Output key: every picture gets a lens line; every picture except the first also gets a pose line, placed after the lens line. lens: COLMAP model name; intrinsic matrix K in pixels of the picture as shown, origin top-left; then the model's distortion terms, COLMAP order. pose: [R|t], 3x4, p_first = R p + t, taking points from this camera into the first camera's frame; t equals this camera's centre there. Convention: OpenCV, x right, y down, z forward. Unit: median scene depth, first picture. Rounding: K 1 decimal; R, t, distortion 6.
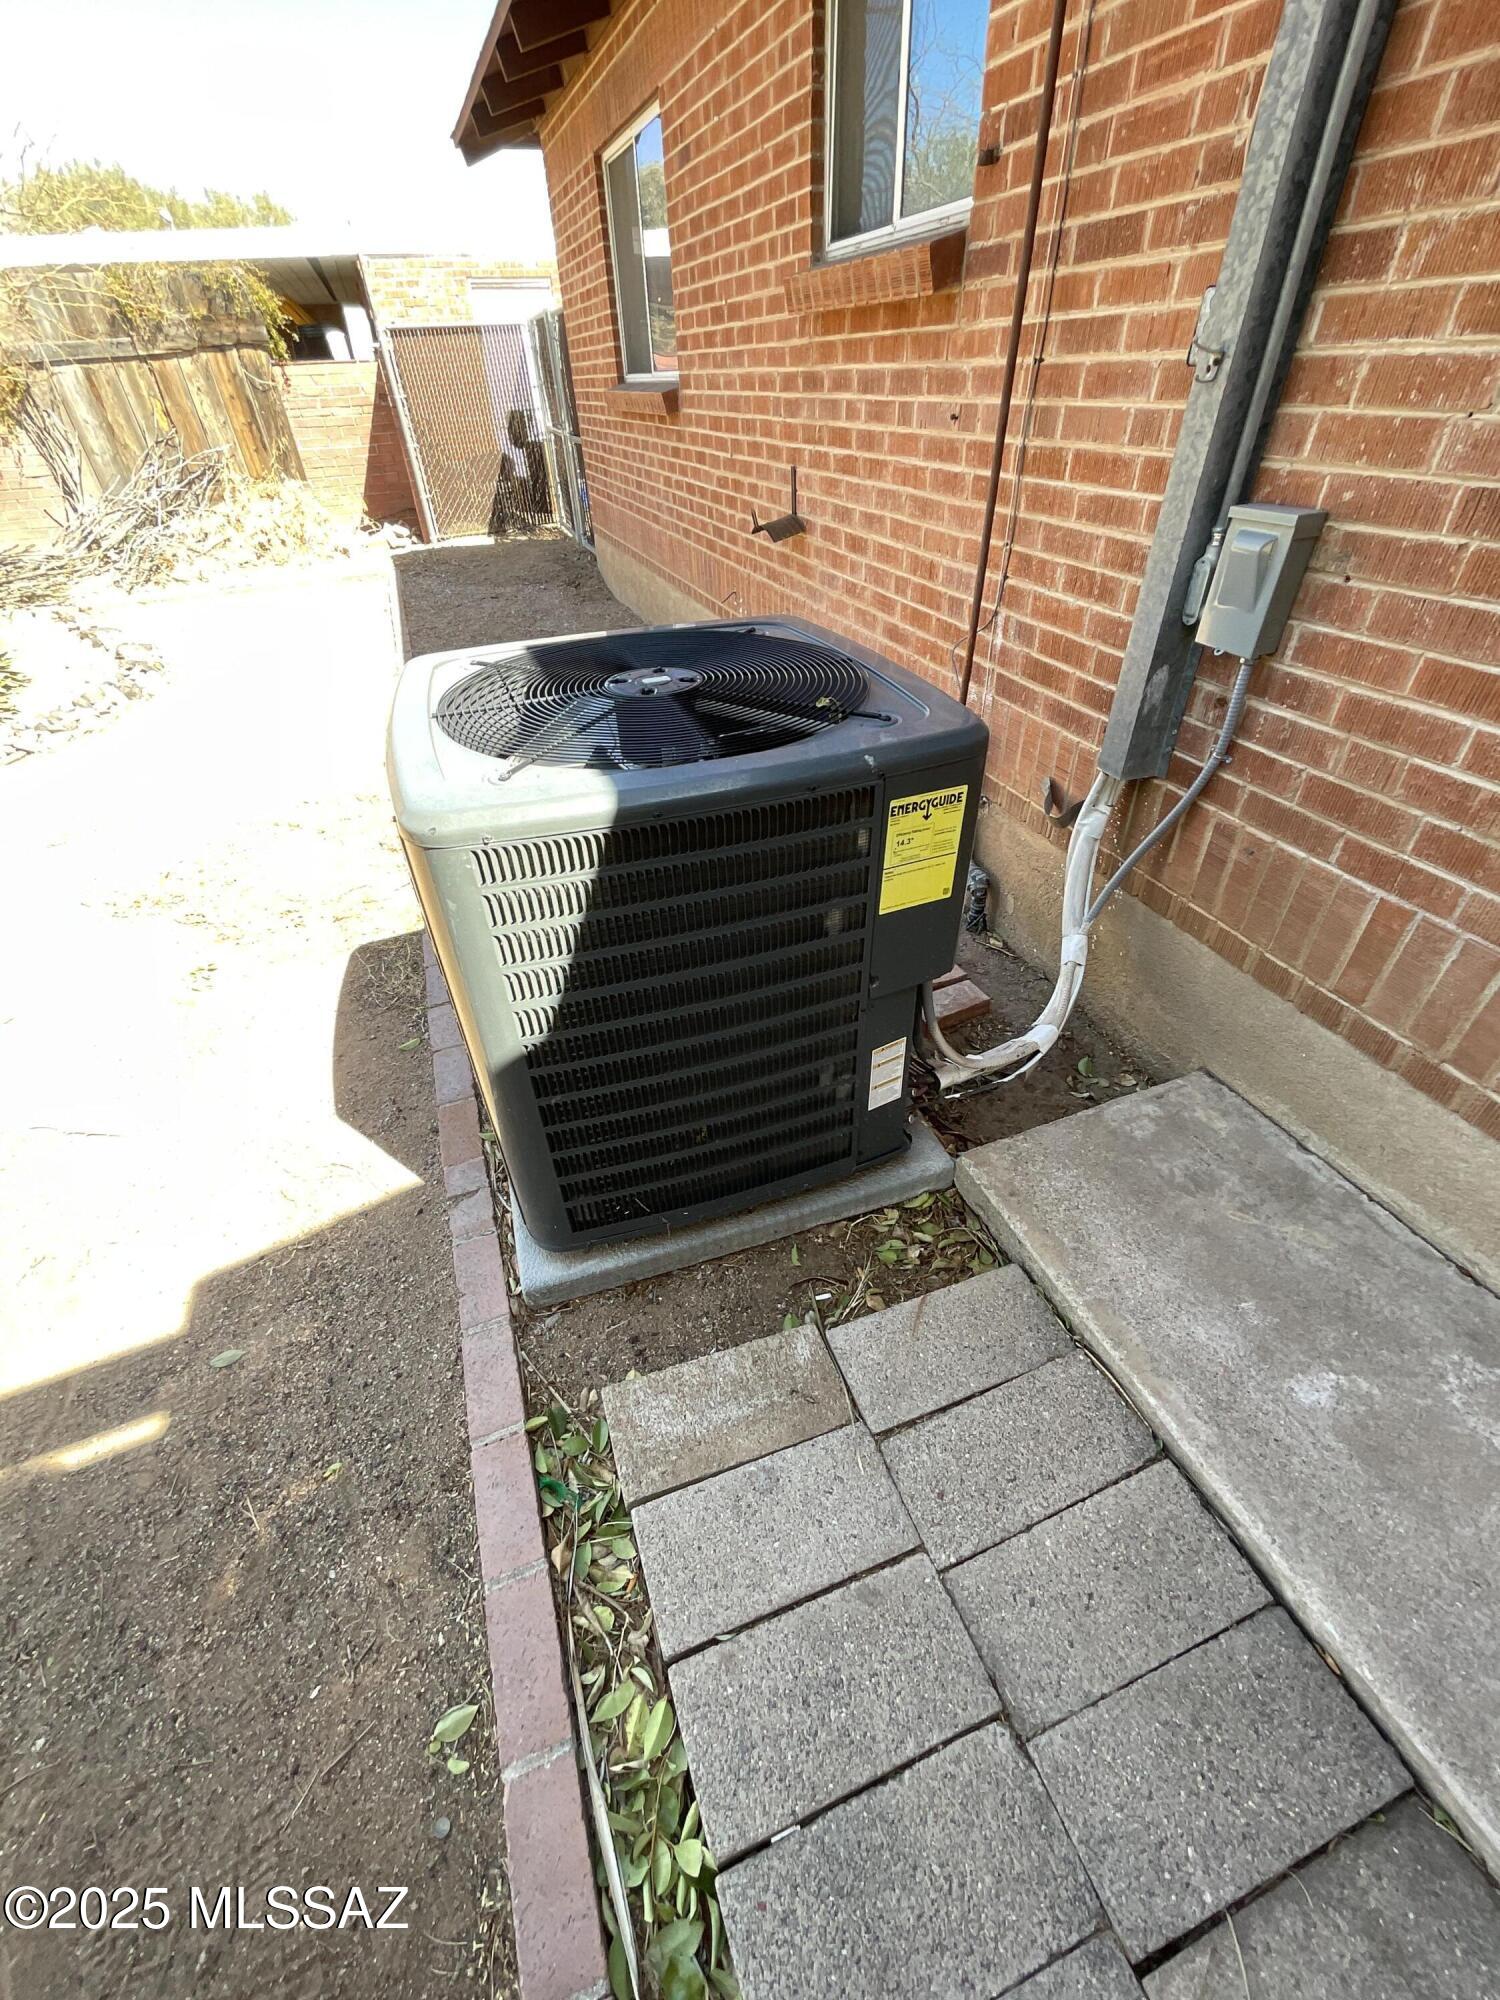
lens RADIAL K [[807.0, 0, 755.0], [0, 807.0, 1000.0], [0, 0, 1]] dist [-0.001649, 0.001322]
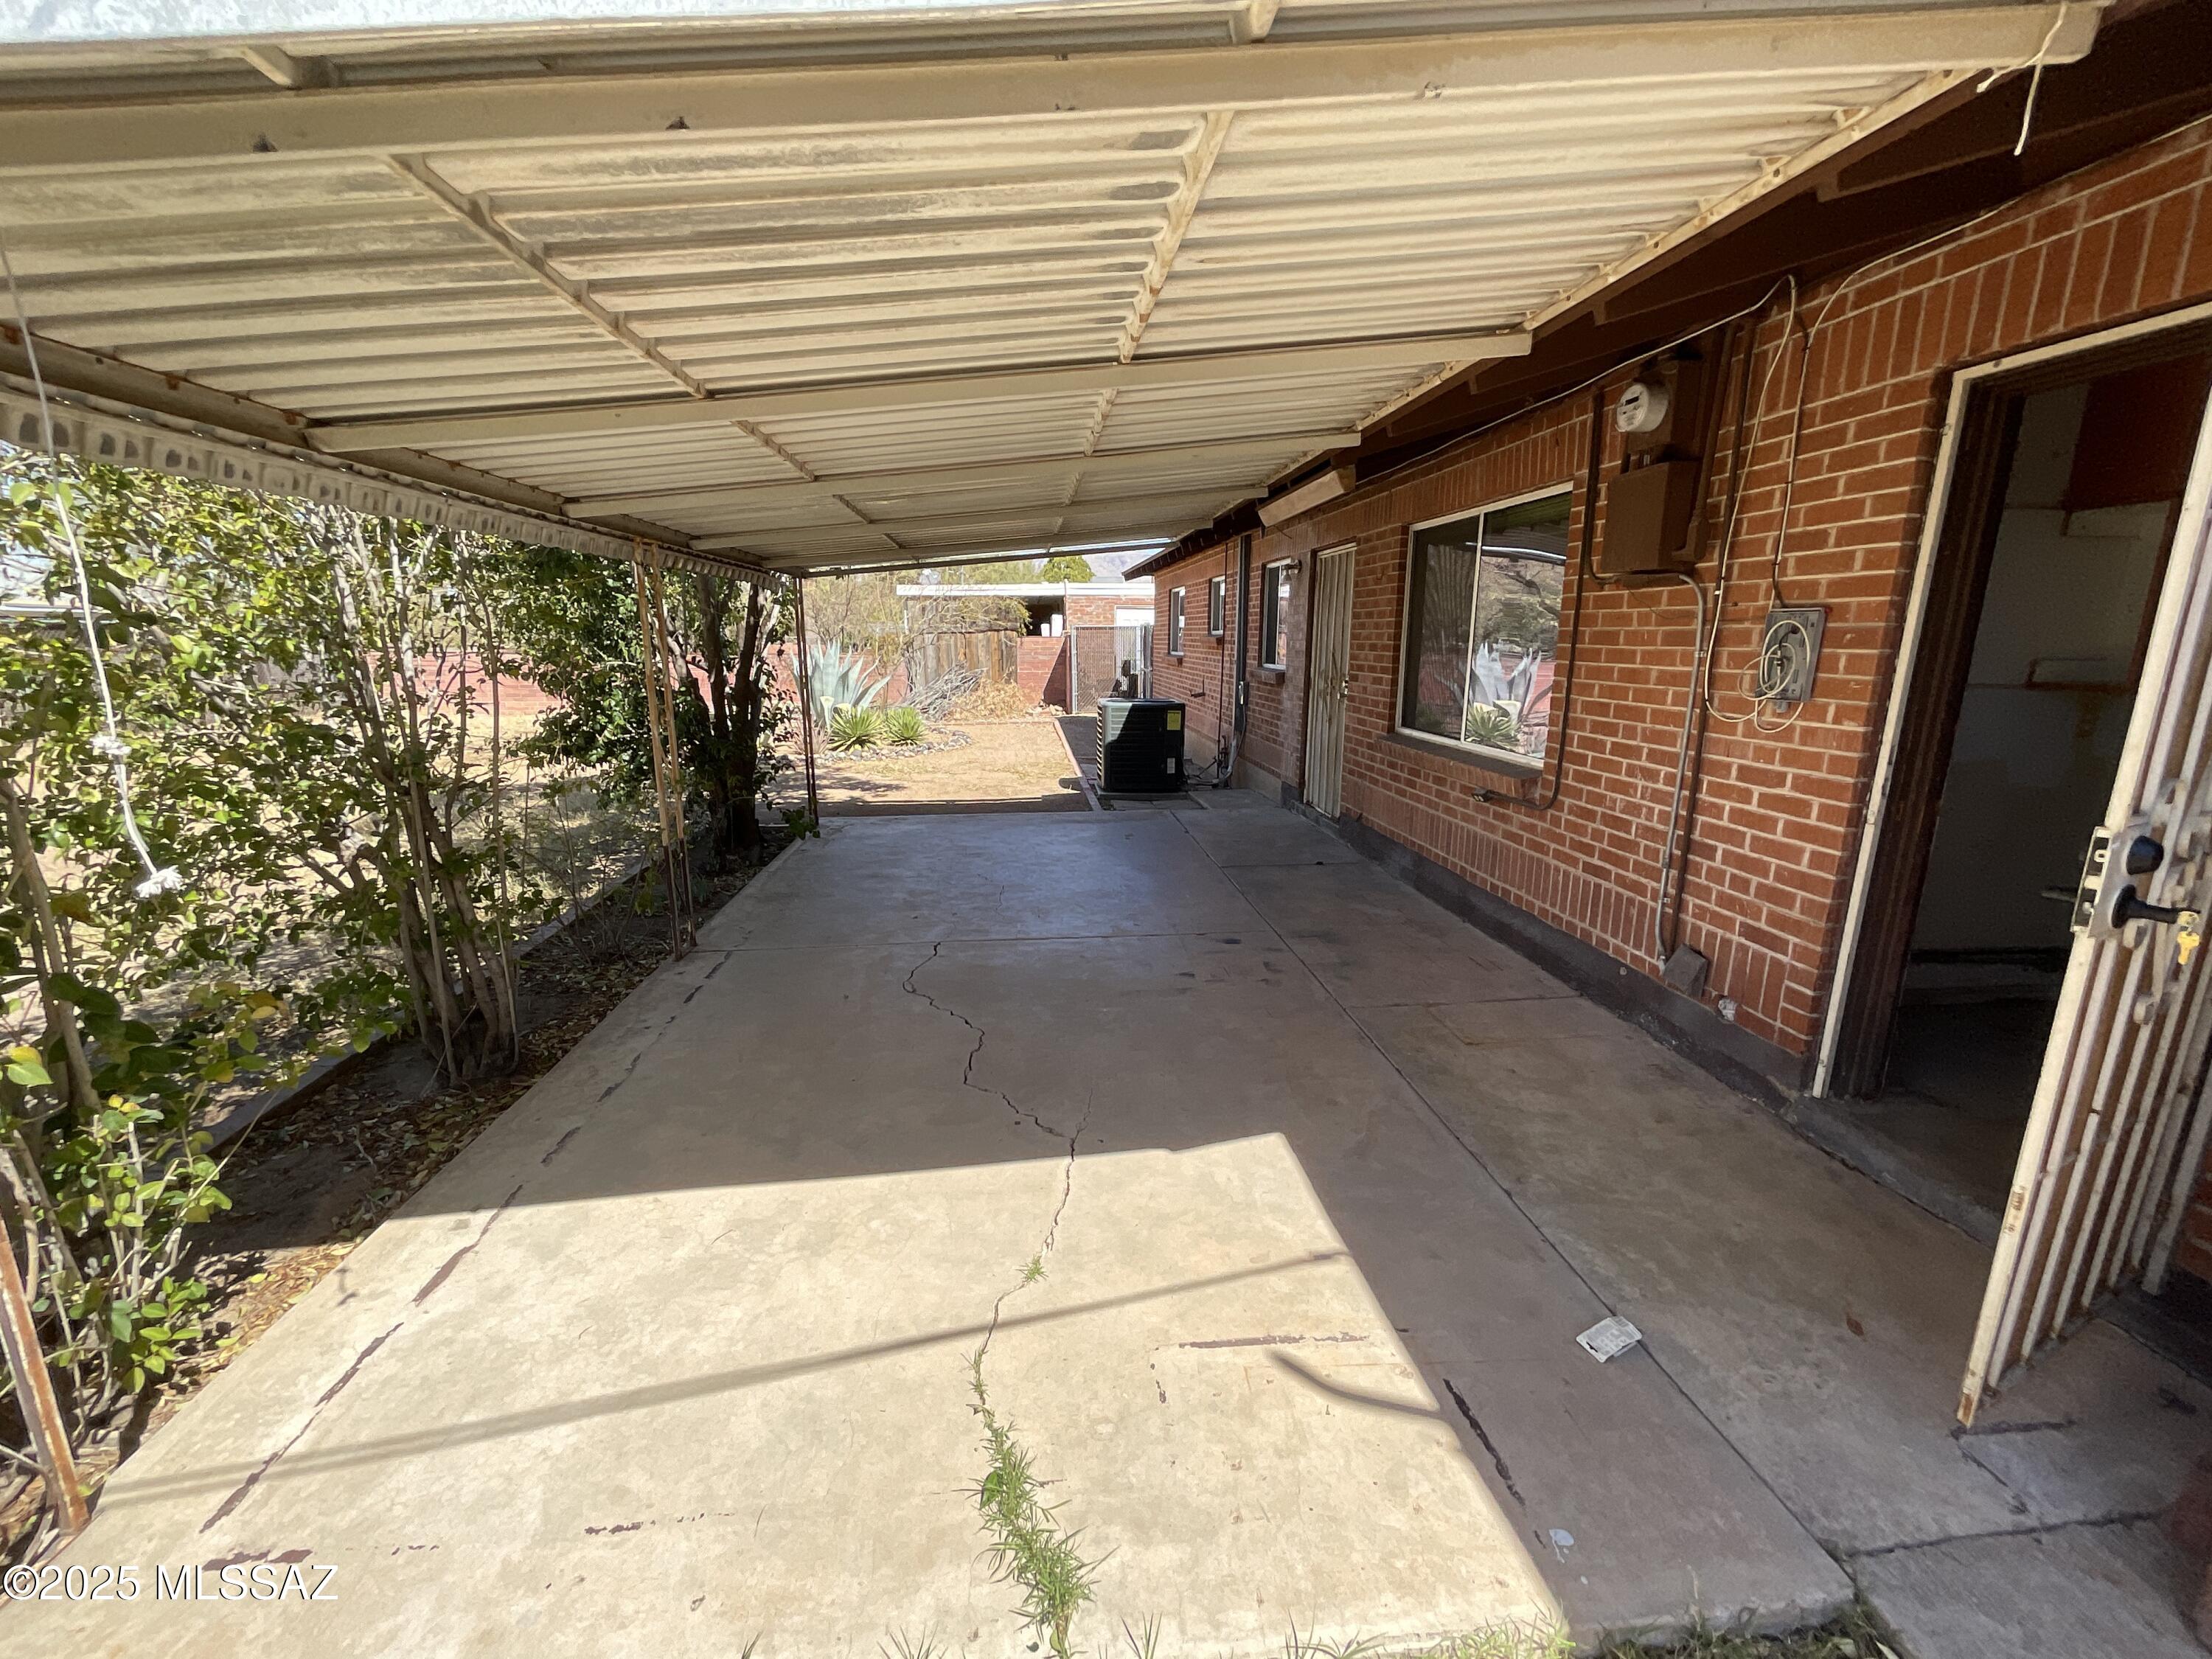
lens RADIAL K [[892.5, 0, 1103.7], [0, 892.5, 832.4], [0, 0, 1]] dist [-0.001649, 0.001322]
pose [[0.965899, 0.094473, -0.241068, 0.216572], [-0.188660, 0.894470, -0.405377, 0.547217], [0.177331, 0.437033, 0.881791, -0.762054]]
